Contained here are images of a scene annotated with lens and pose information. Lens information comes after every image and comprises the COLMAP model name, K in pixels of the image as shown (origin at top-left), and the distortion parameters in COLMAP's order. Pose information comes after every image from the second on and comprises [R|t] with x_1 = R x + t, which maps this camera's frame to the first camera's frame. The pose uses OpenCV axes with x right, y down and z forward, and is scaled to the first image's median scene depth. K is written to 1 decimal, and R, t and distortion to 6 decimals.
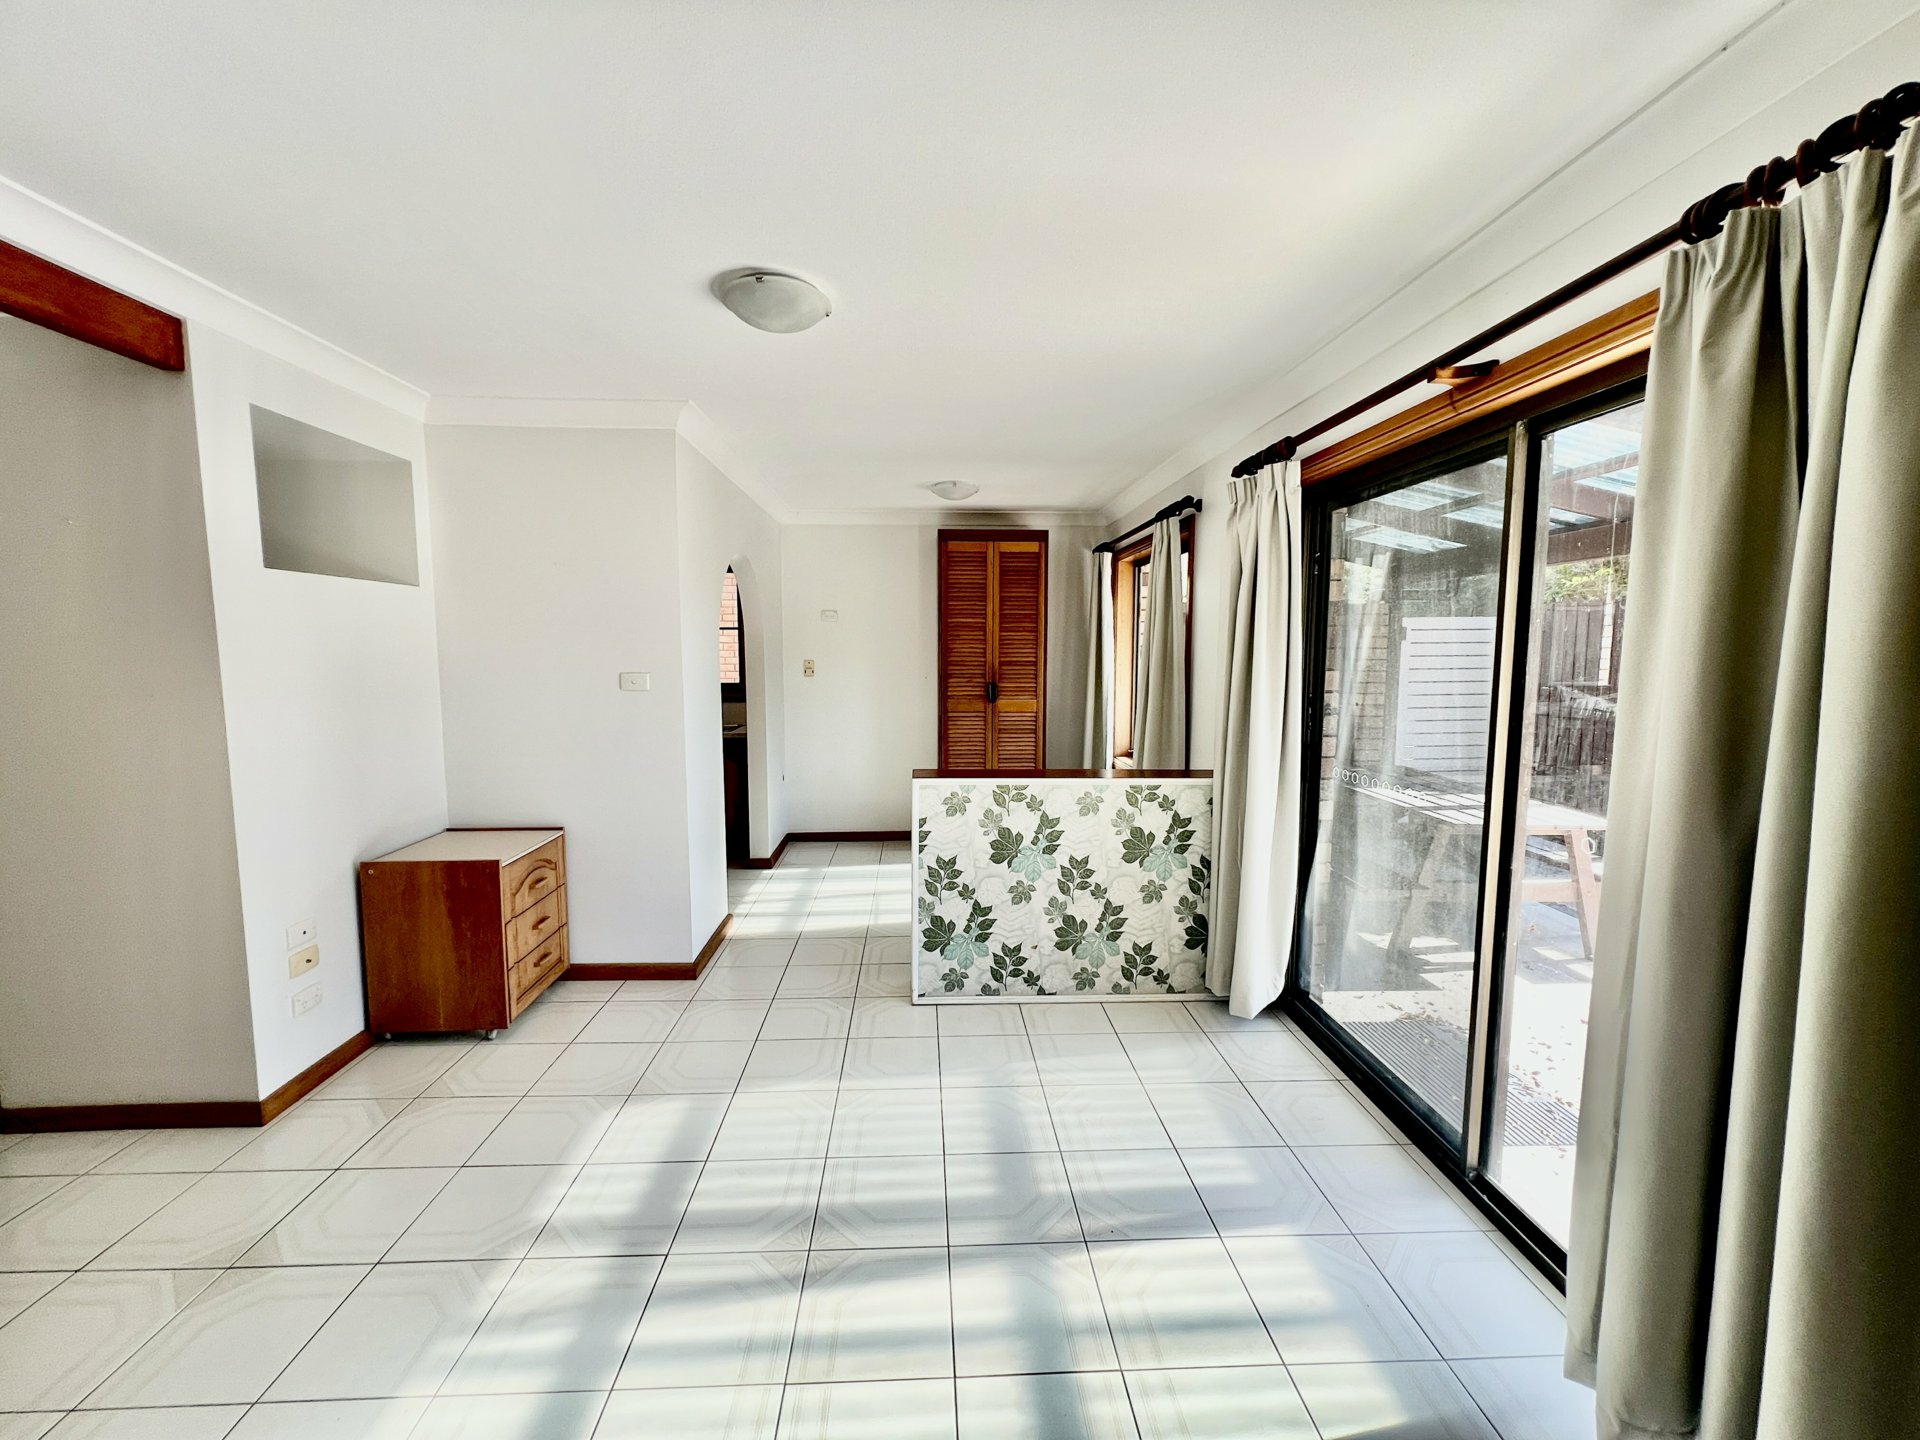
lens RADIAL K [[770.3, 0, 957.9], [0, 770.3, 720.7], [0, 0, 1]] dist [-0.000431, -0.000040]
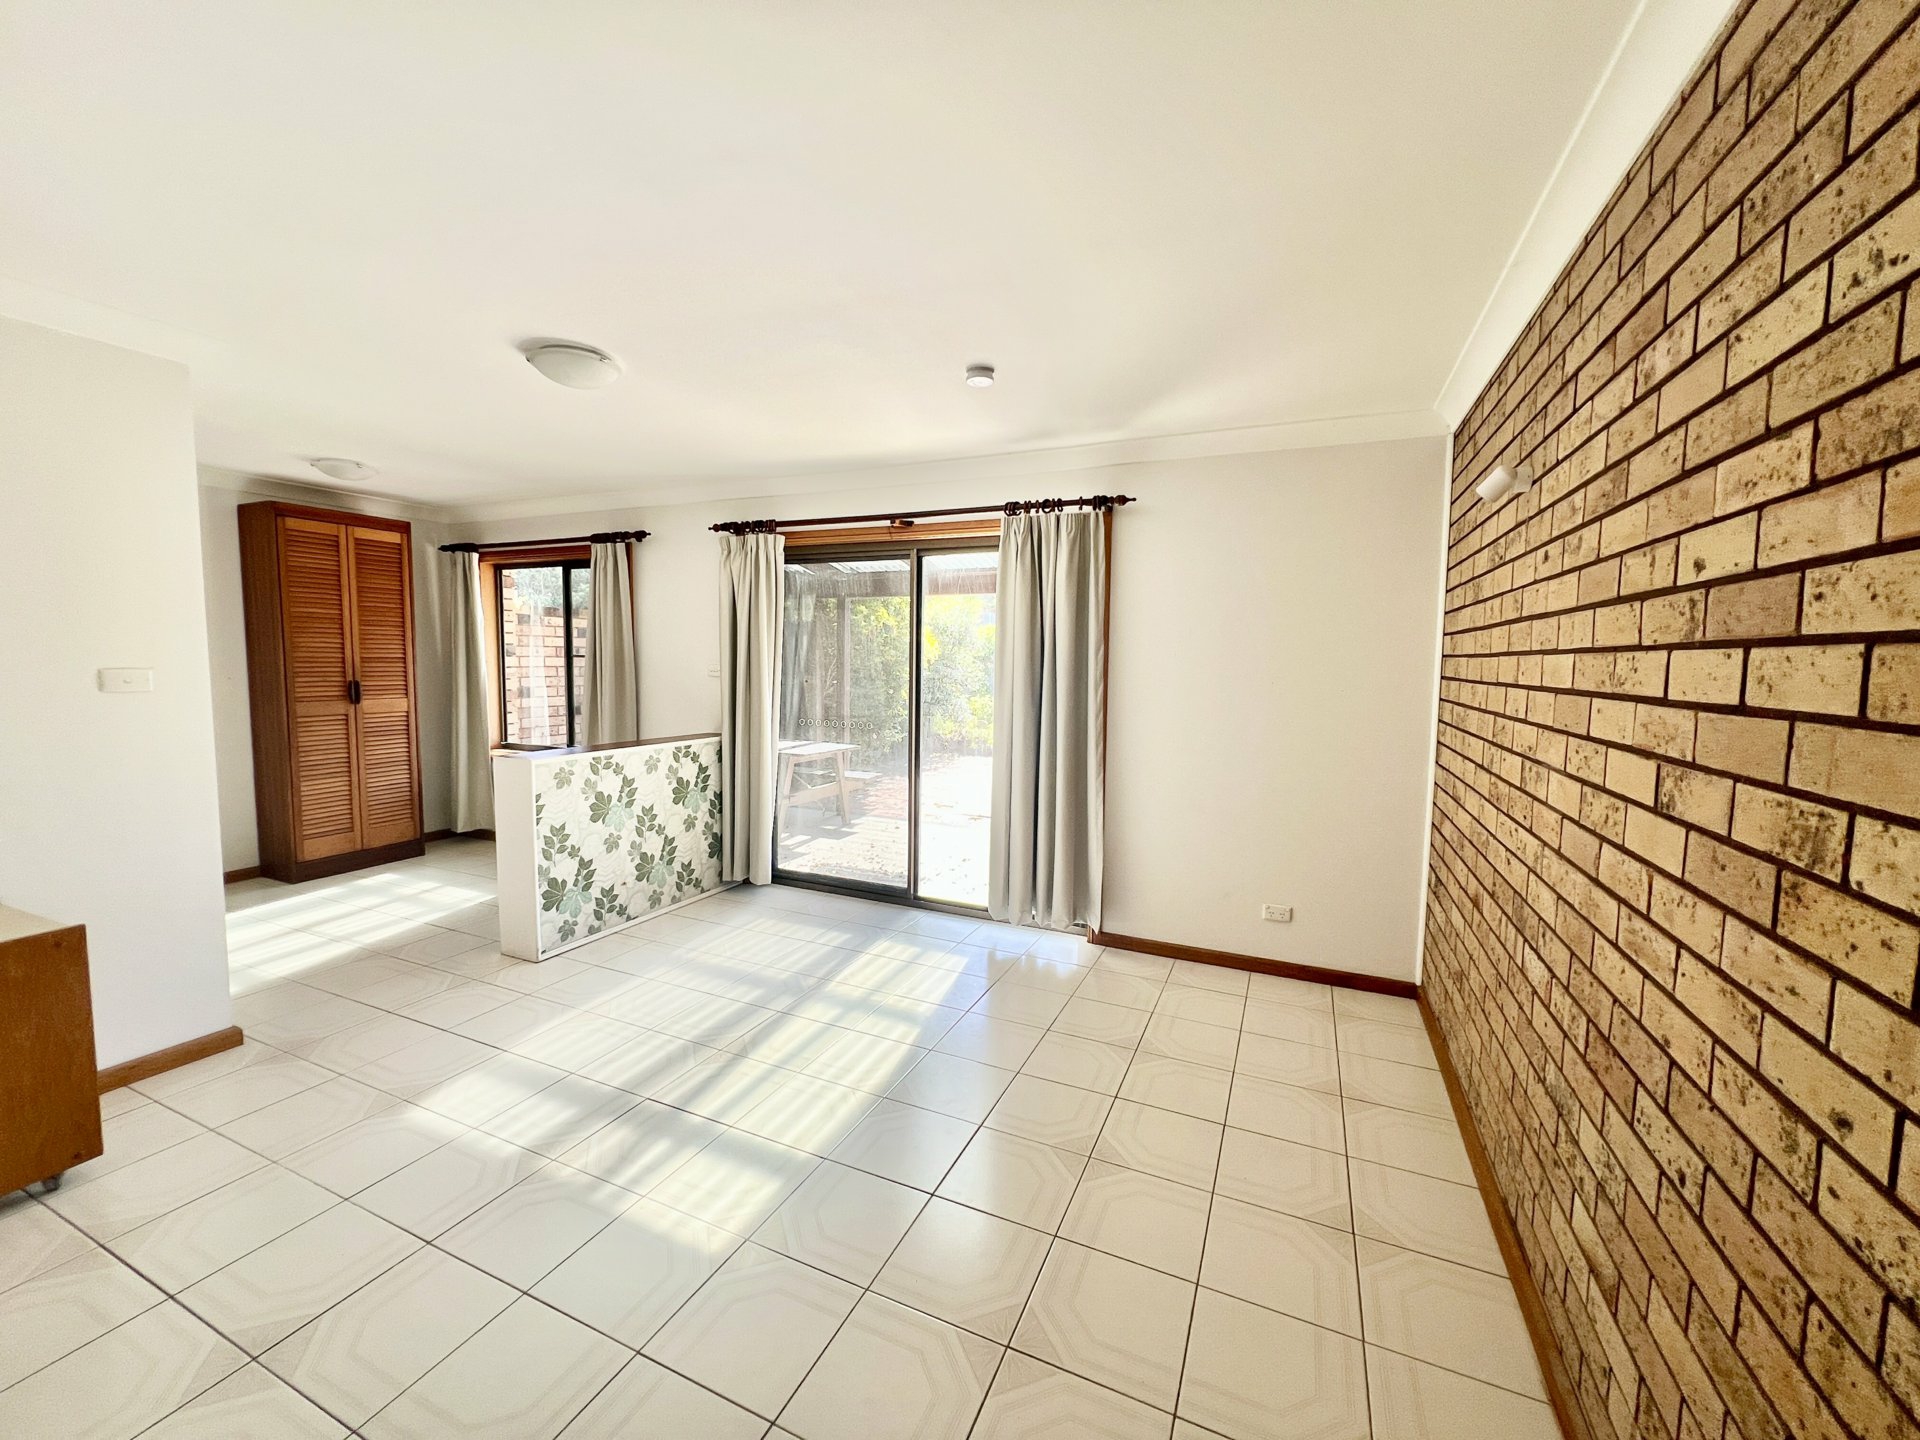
lens RADIAL K [[770.3, 0, 954.7], [0, 770.3, 717.0], [0, 0, 1]] dist [-0.000431, -0.000040]
pose [[0.455908, -0.066669, 0.887526, -0.750212], [0.072141, 0.996677, 0.037810, 0.015263], [-0.887098, 0.046789, 0.459203, -0.065711]]
